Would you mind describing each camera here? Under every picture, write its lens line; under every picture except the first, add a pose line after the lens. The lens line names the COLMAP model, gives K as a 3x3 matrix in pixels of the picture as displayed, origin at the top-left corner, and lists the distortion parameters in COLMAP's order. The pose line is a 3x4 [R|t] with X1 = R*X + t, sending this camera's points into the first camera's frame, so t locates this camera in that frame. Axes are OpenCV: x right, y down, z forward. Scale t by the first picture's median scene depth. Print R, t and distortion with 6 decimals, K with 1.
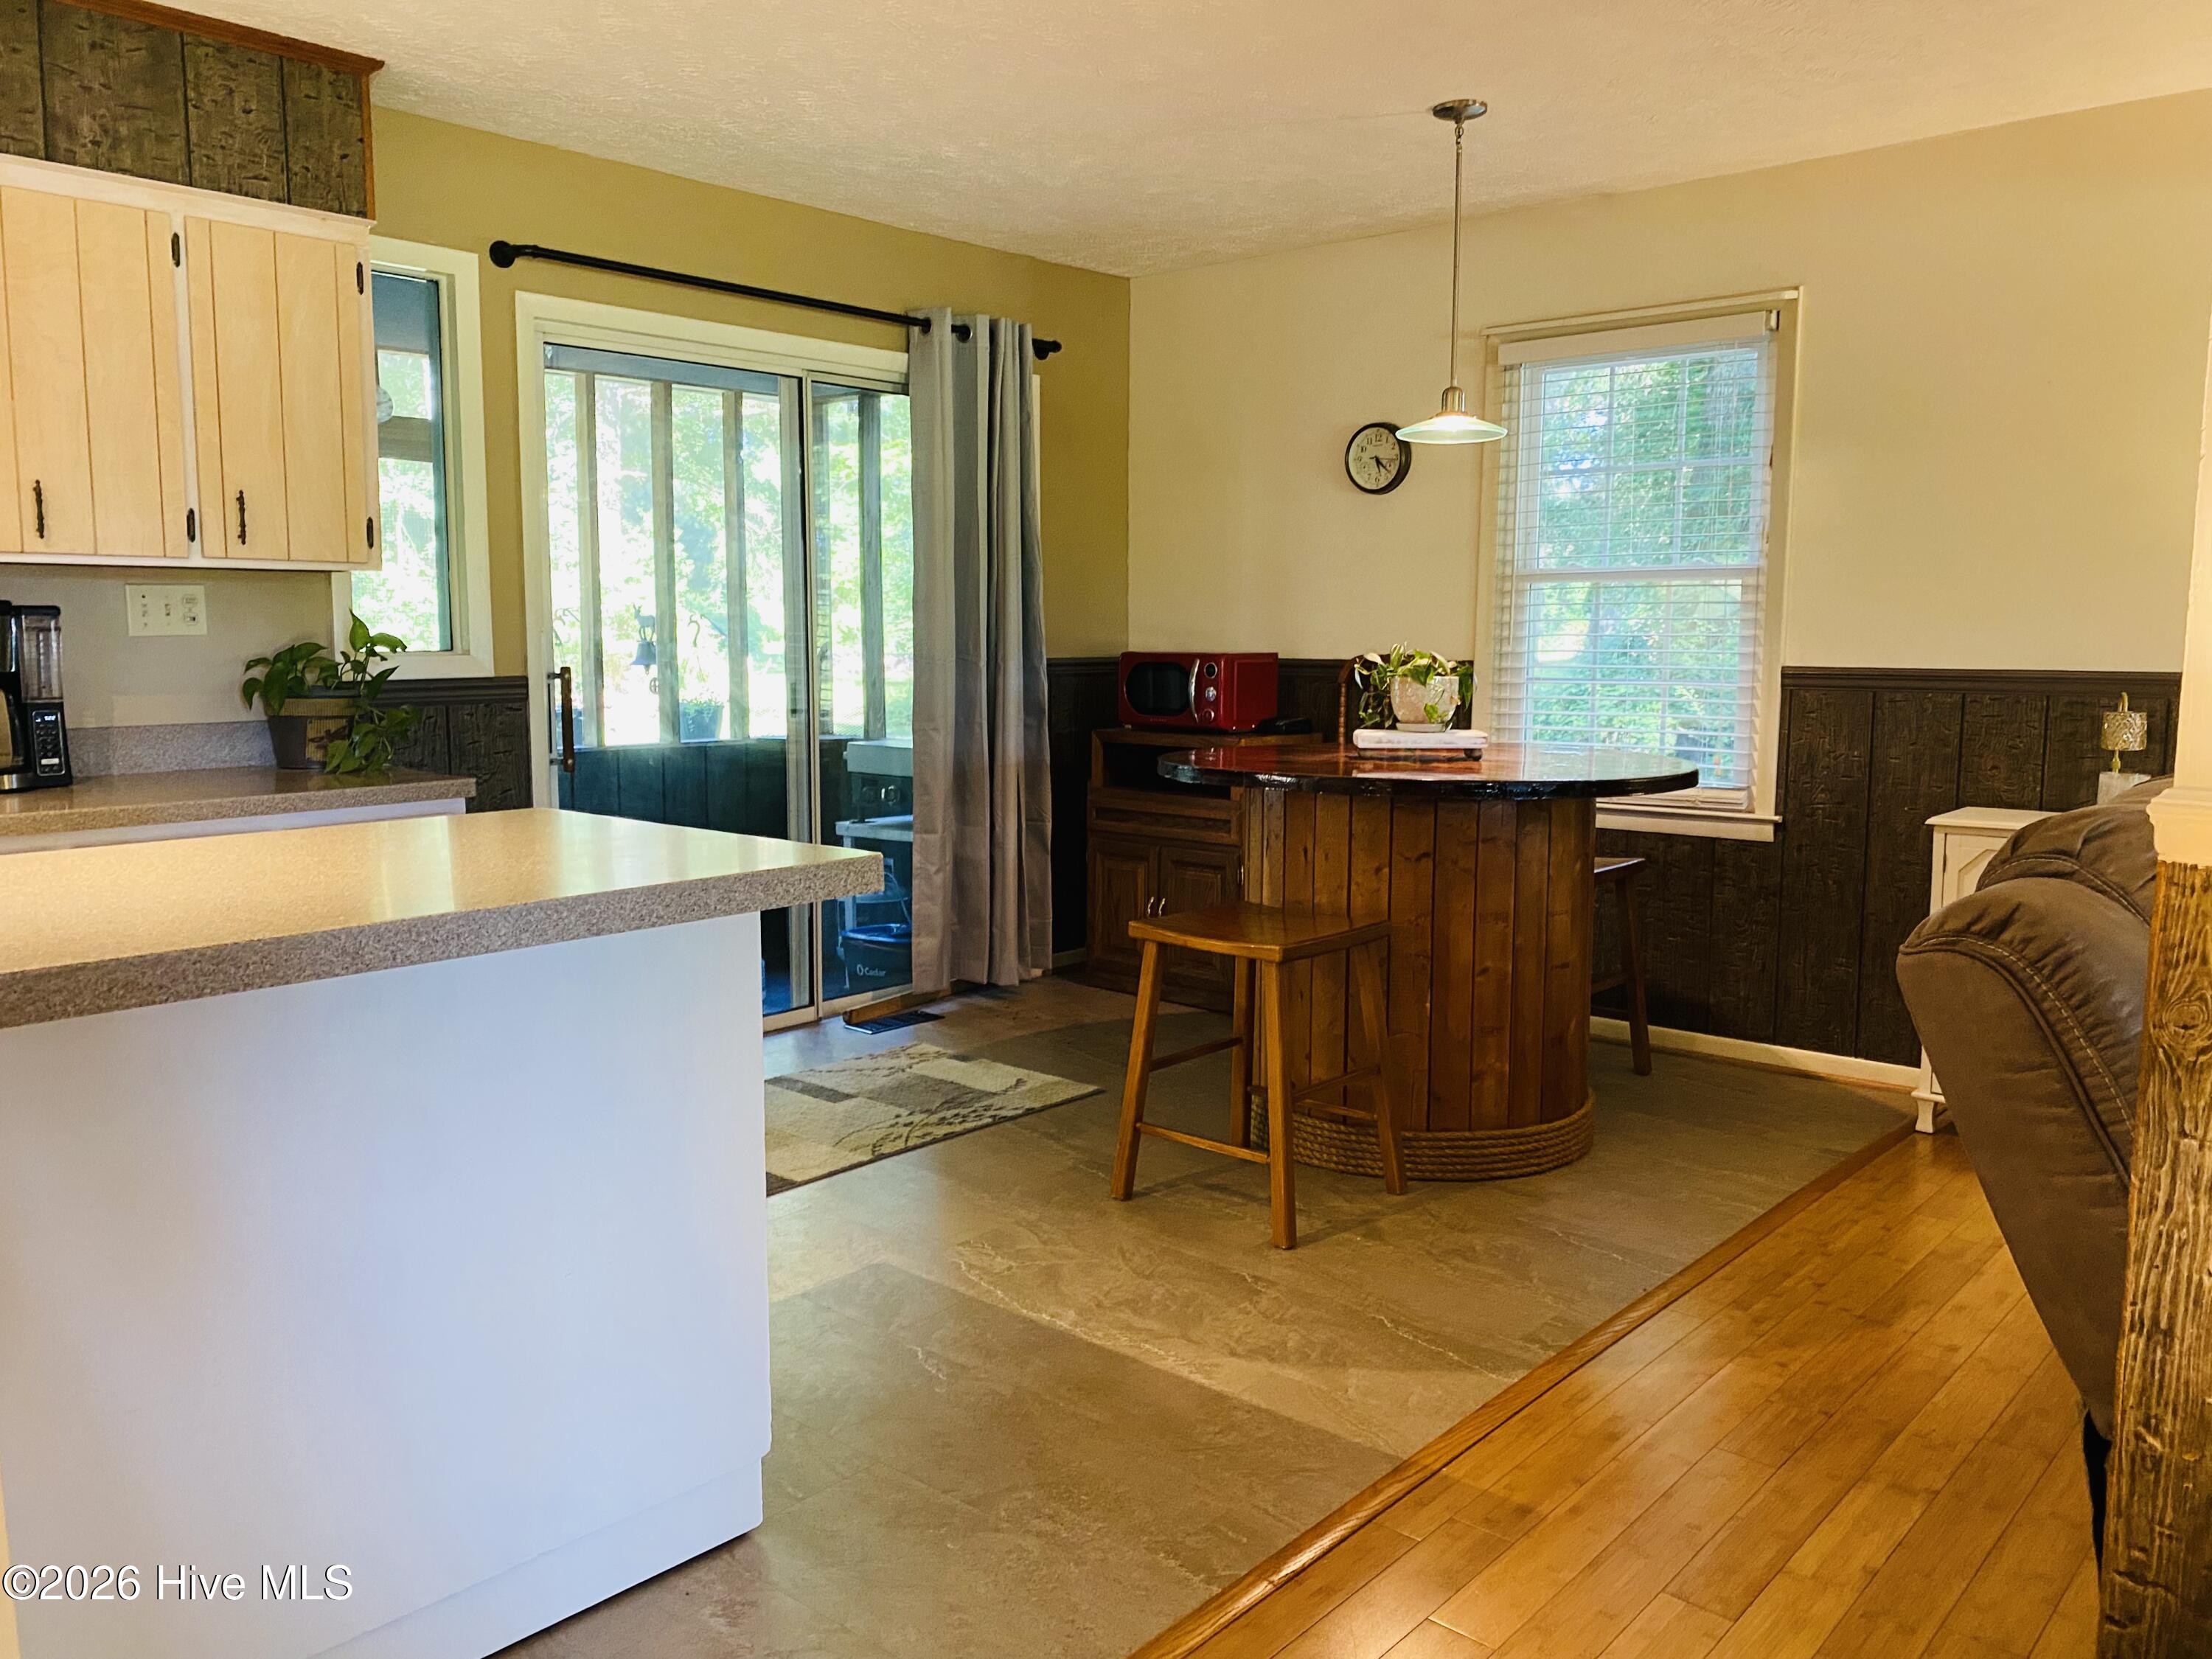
lens RADIAL K [[1688.8, 0, 1118.0], [0, 1688.8, 812.5], [0, 0, 1]] dist [0.040701, -0.043731]
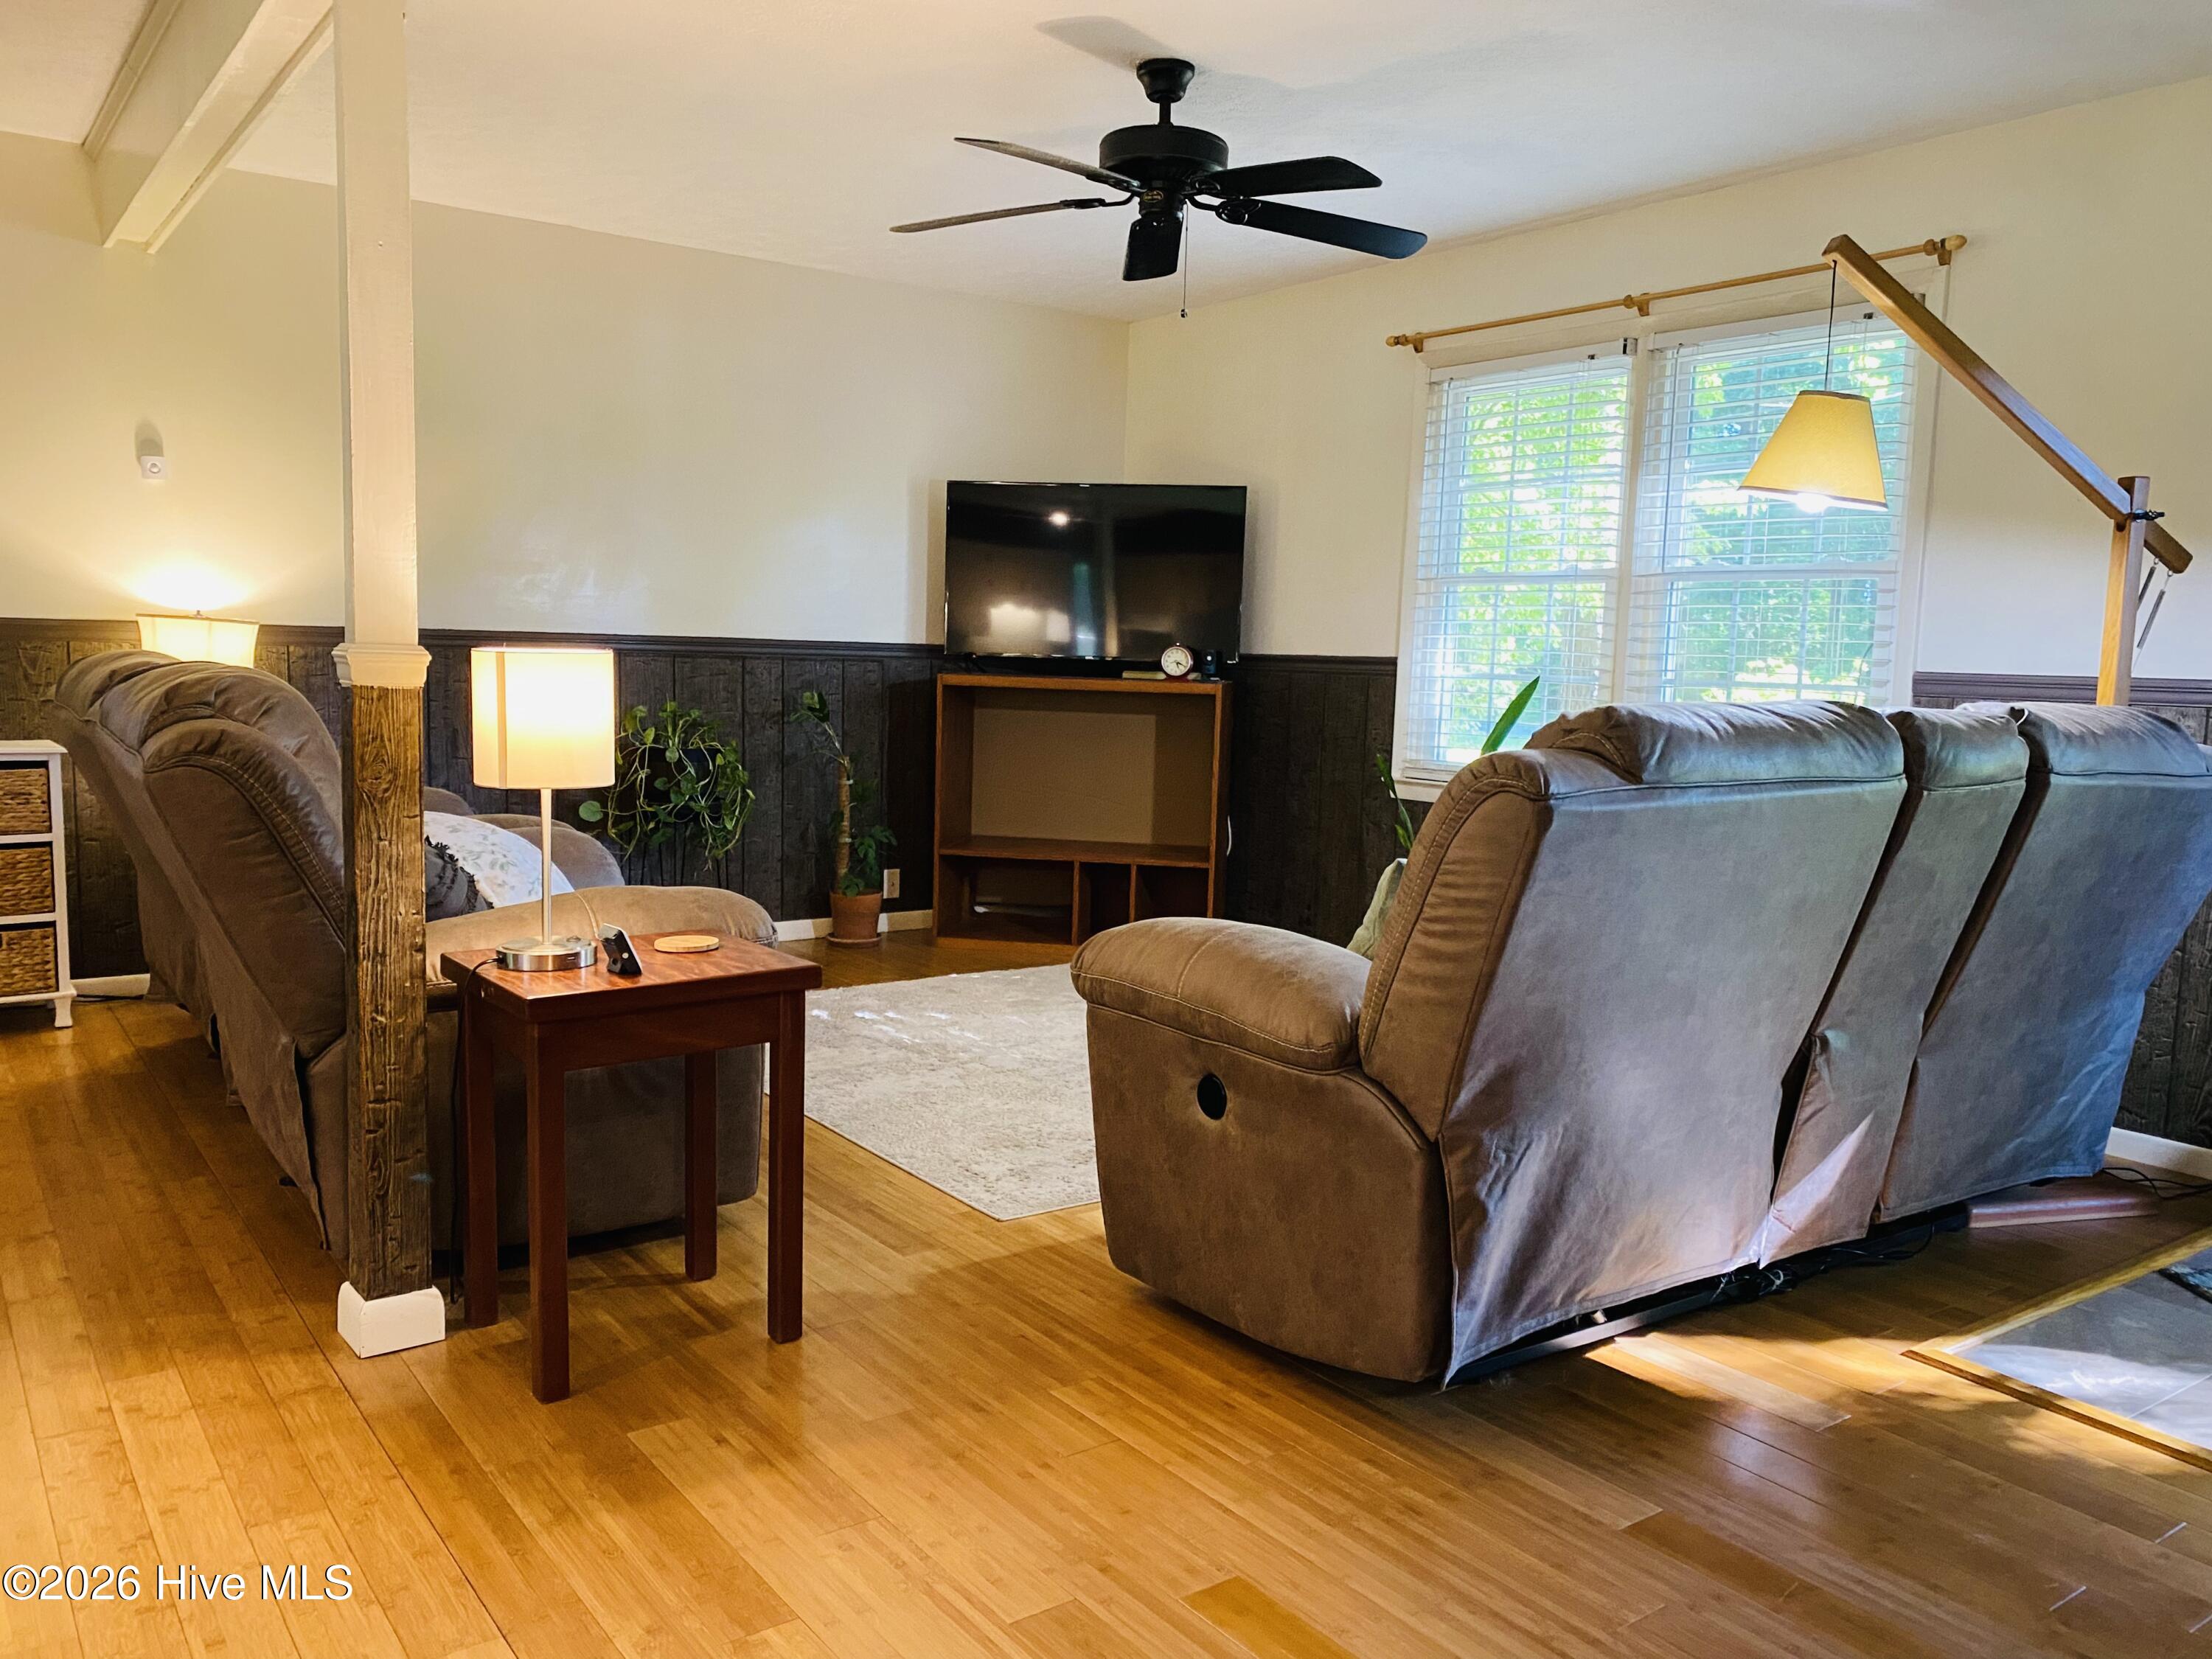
lens RADIAL K [[1688.8, 0, 1116.0], [0, 1688.8, 837.7], [0, 0, 1]] dist [0.040701, -0.043731]
pose [[0.216793, -0.104035, 0.970658, -0.358659], [0.083711, 0.992624, 0.087693, 0.037118], [-0.972622, 0.062244, 0.223903, -0.054750]]
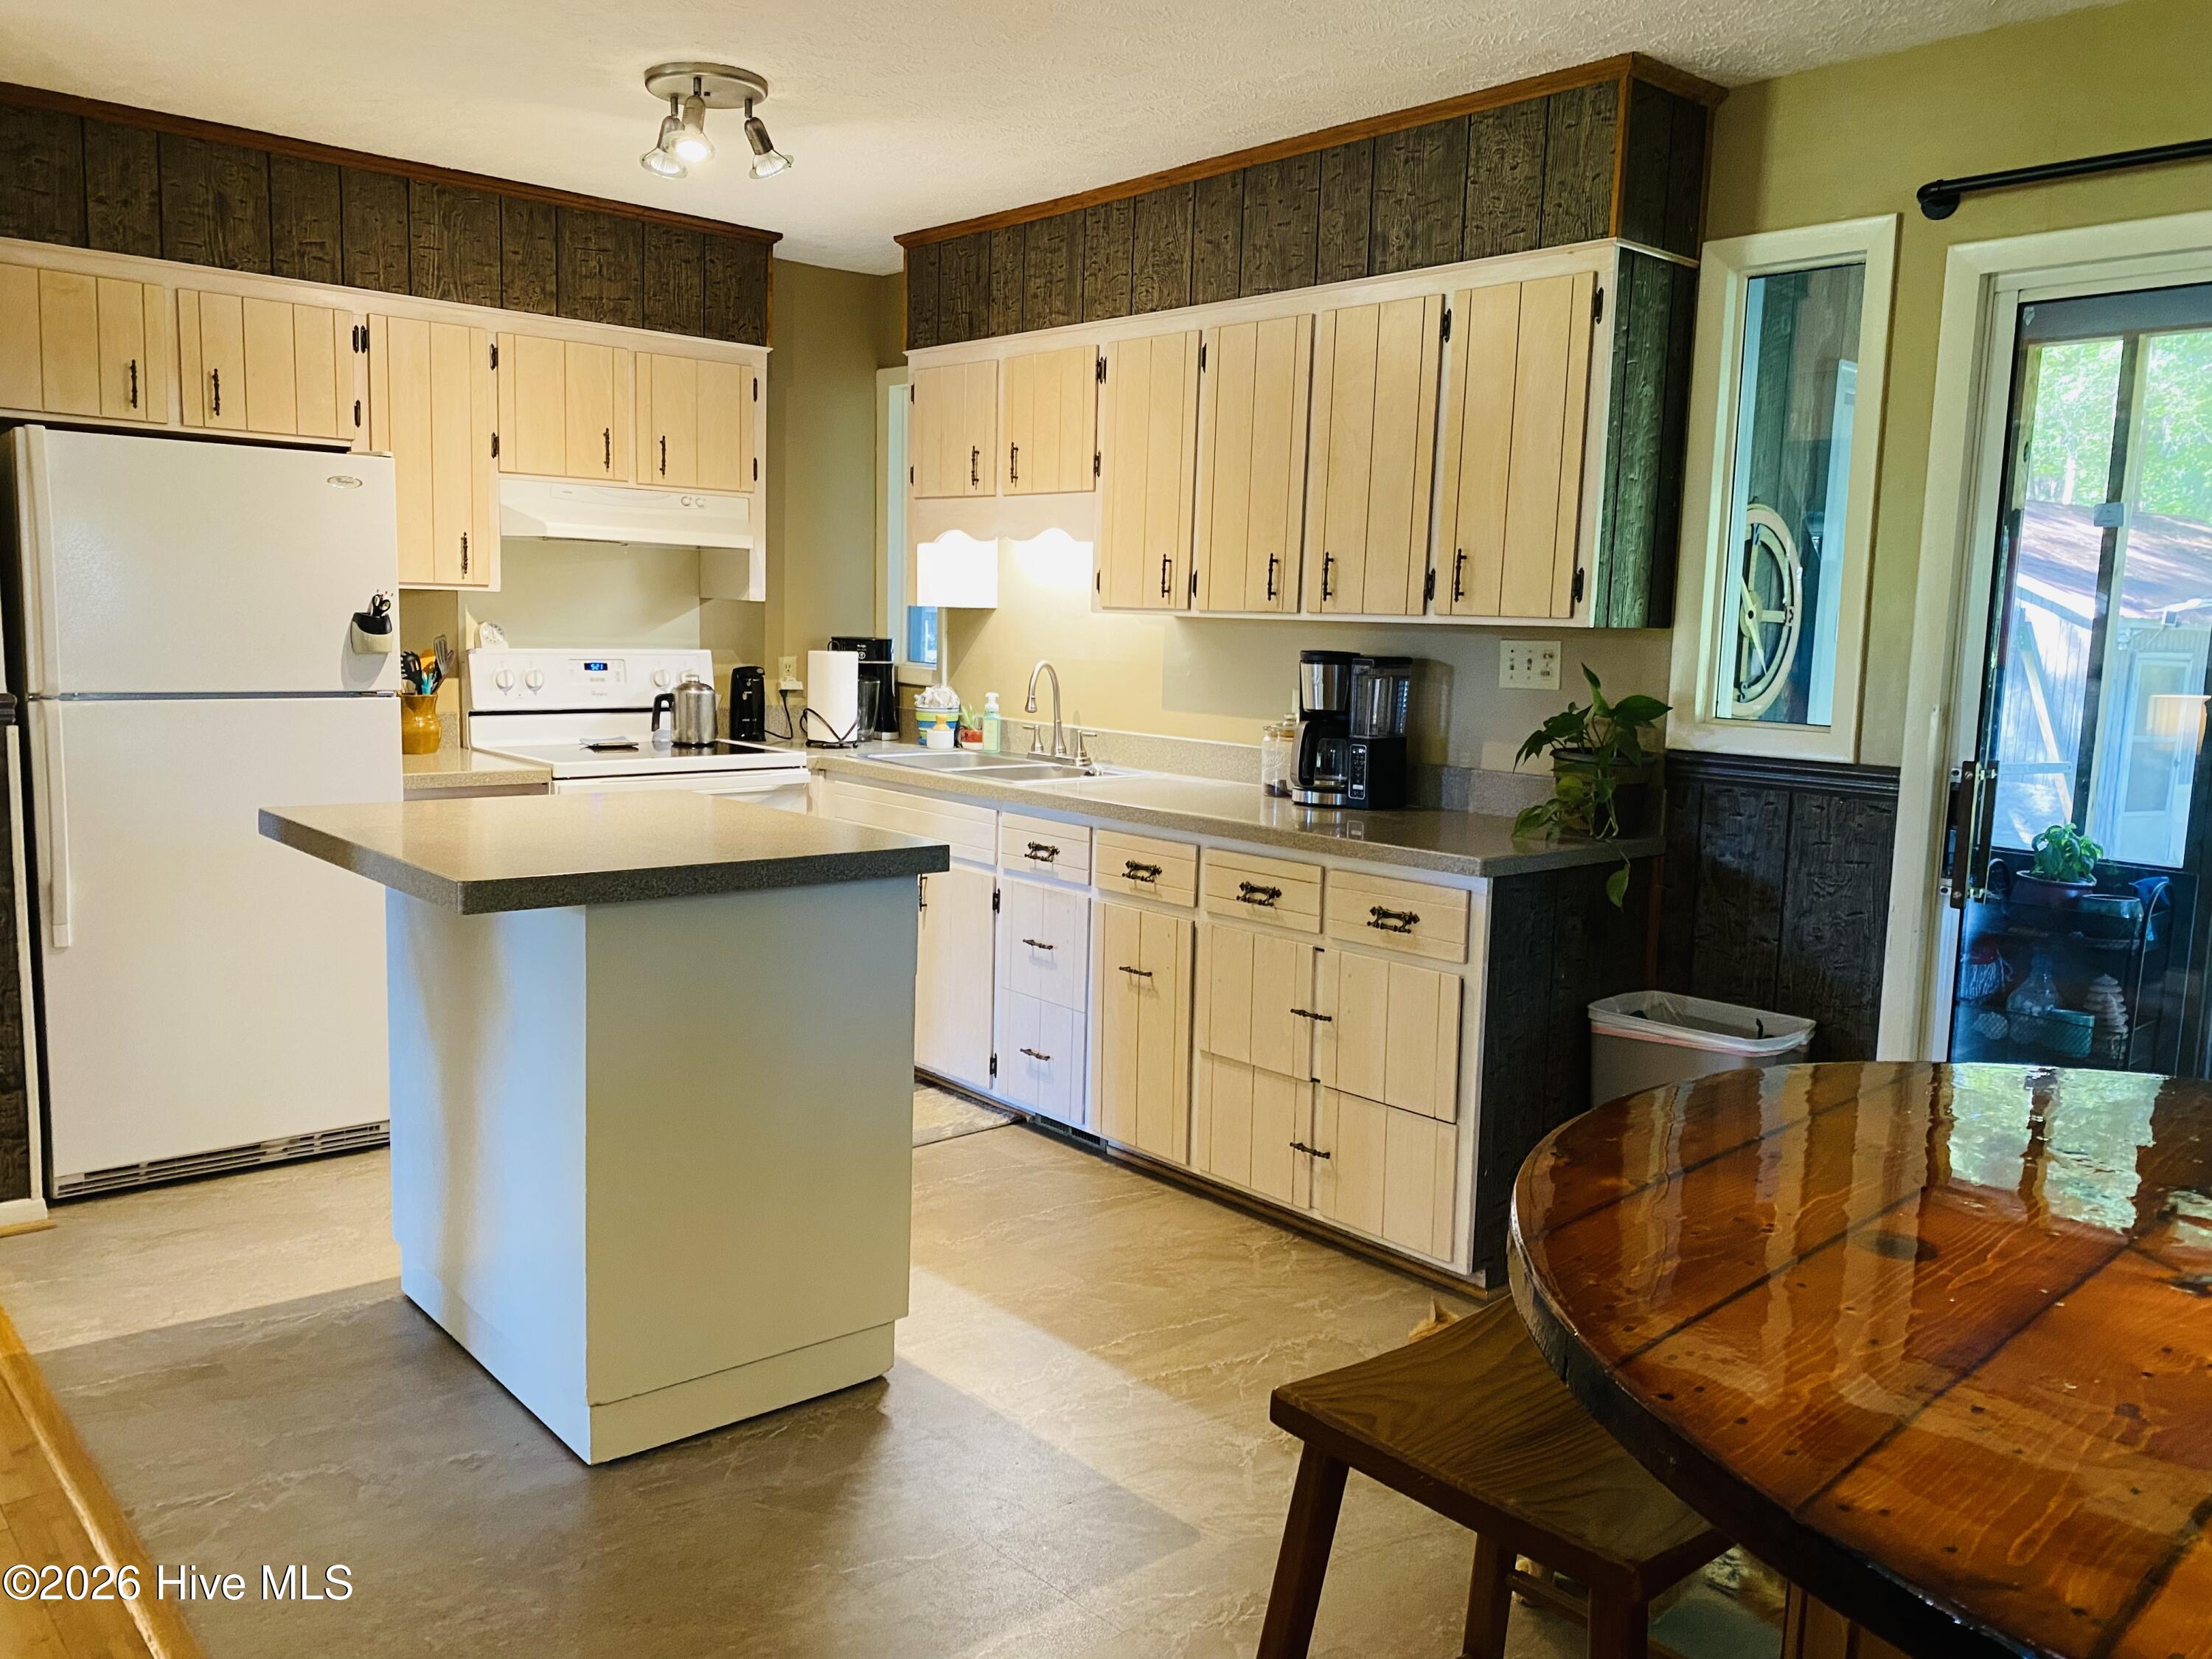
lens RADIAL K [[1688.8, 0, 1097.8], [0, 1688.8, 822.7], [0, 0, 1]] dist [0.040701, -0.043731]
pose [[-0.123290, 0.116616, -0.985495, 0.500609], [-0.141824, 0.980807, 0.133804, -0.123433], [0.982184, 0.156263, -0.104385, 0.851625]]
